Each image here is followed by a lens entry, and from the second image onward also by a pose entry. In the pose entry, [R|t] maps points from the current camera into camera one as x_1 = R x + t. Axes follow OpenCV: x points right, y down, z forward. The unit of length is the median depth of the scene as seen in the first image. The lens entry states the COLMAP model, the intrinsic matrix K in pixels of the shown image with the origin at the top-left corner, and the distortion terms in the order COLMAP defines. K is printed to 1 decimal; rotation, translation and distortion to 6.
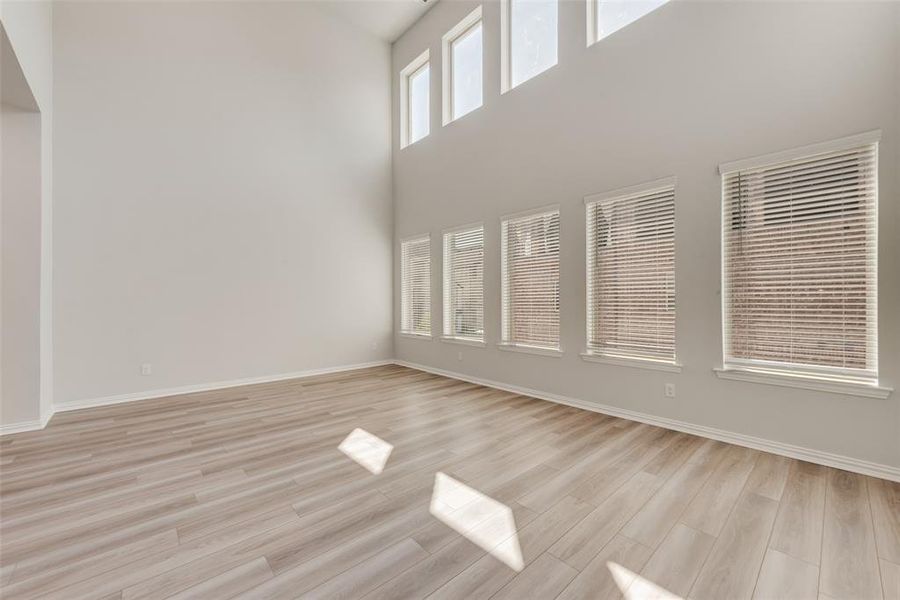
lens RADIAL K [[362.2, 0, 450.0], [0, 362.2, 300.0], [0, 0, 1]] dist [-0.001487, -0.000195]
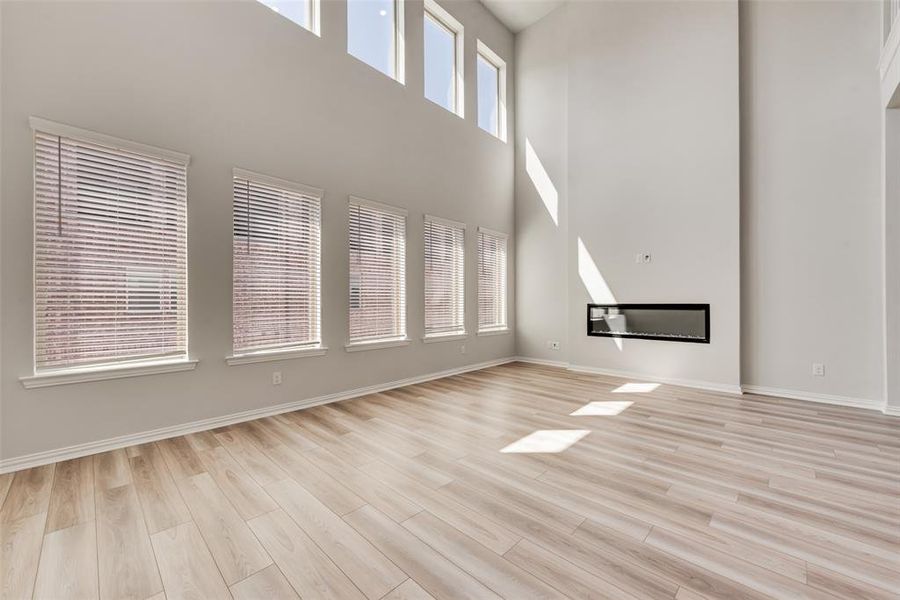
lens RADIAL K [[339.9, 0, 450.0], [0, 339.9, 300.0], [0, 0, 1]] dist [0.028644, 0.000167]
pose [[-0.067196, 0.001586, 0.997739, -1.052081], [-0.010883, 0.999938, -0.002323, 0.012178], [-0.997680, -0.011014, -0.067175, 1.215930]]
